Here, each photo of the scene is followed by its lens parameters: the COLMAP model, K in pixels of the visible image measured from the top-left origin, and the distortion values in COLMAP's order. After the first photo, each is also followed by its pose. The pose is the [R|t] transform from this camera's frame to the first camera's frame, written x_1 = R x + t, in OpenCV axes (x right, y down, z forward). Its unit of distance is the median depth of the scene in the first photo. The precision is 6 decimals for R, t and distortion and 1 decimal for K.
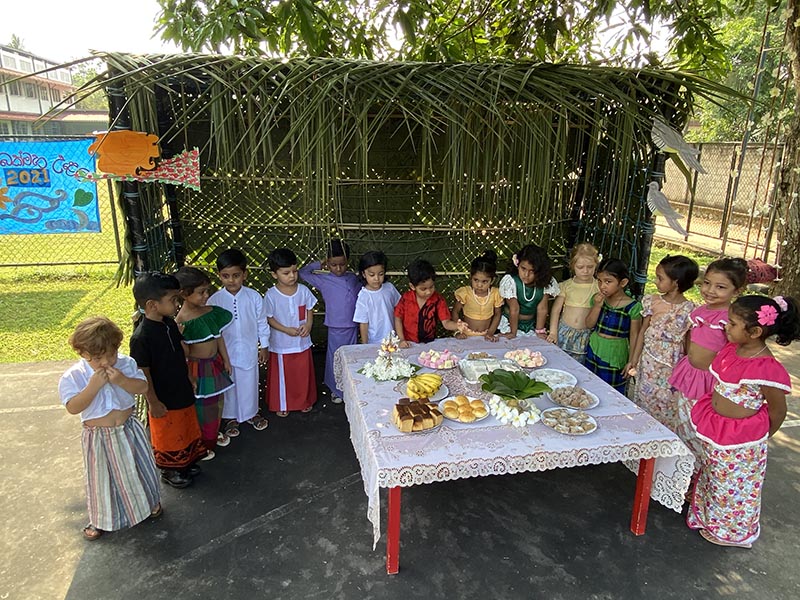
lens RADIAL K [[533.1, 0, 400.0], [0, 533.1, 300.0], [0, 0, 1]] dist [0.076759, -0.091451]
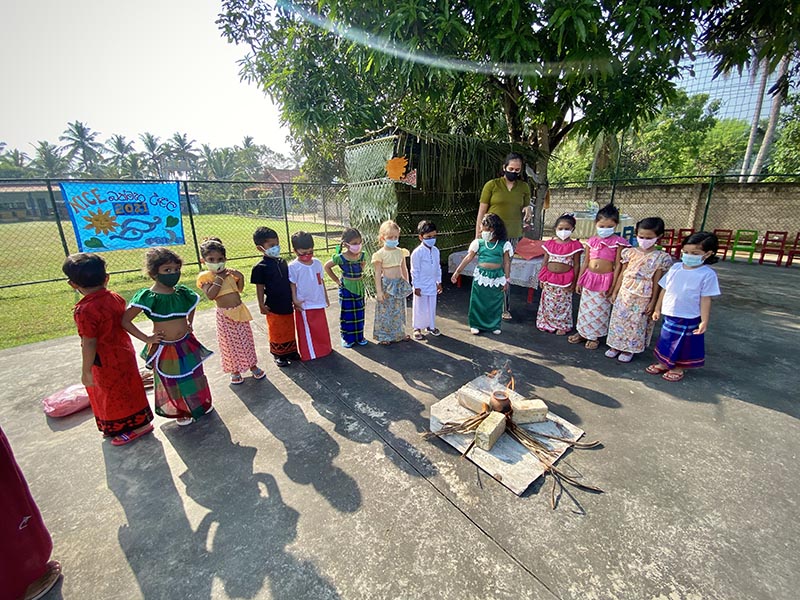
lens RADIAL K [[321.9, 0, 405.4], [0, 321.9, 299.8], [0, 0, 1]] dist [0.002374, -0.016789]
pose [[0.858726, -0.163792, 0.485554, -0.513453], [0.161867, 0.985728, 0.046247, 0.093443], [-0.486199, 0.038882, 0.872983, -0.091139]]
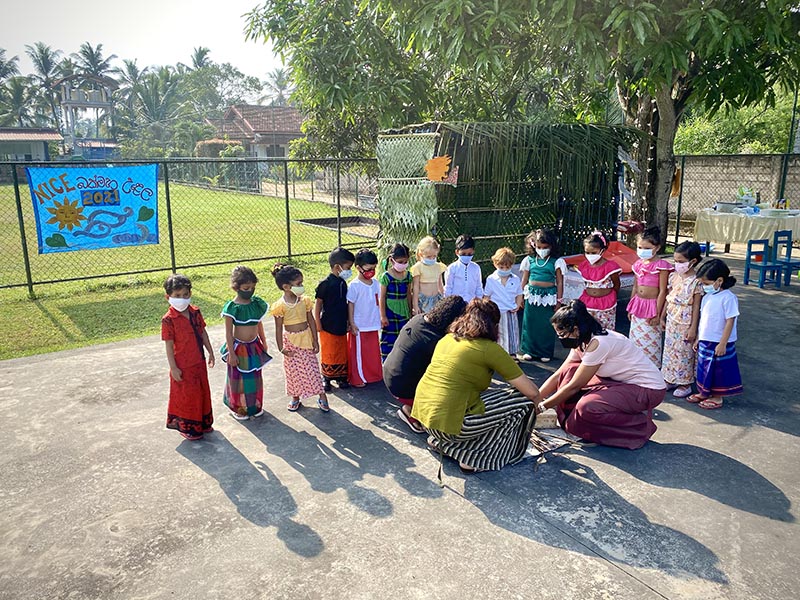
lens RADIAL K [[617.1, 0, 402.8], [0, 617.1, 296.4], [0, 0, 1]] dist [0.006770, -0.004124]
pose [[0.908503, -0.106135, 0.404176, -0.659937], [0.130974, 0.990795, -0.034223, 0.105588], [-0.396823, 0.084028, 0.914041, -0.415155]]
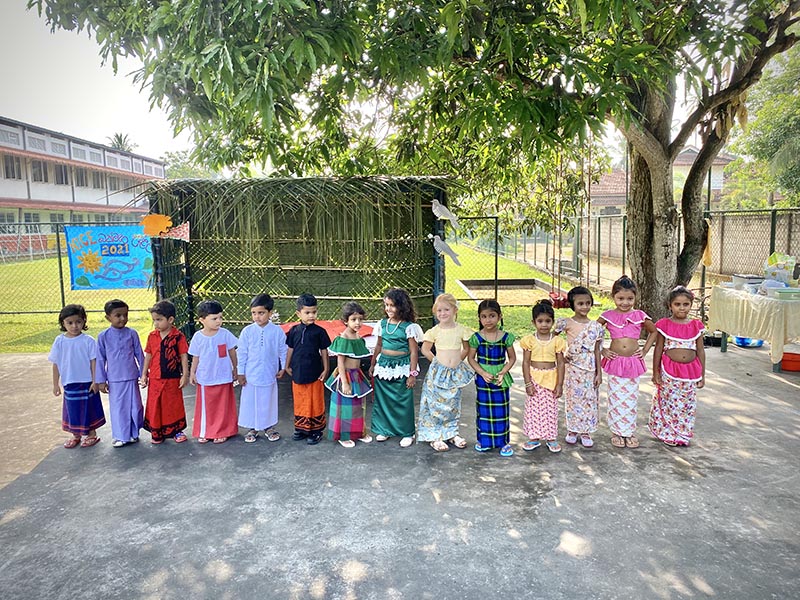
lens RADIAL K [[617.1, 0, 402.8], [0, 617.1, 296.4], [0, 0, 1]] dist [0.006770, -0.004124]
pose [[0.986905, -0.006531, -0.161171, 0.338933], [-0.020885, 0.985595, -0.167829, 0.158229], [0.159945, 0.168998, 0.972552, -0.465495]]
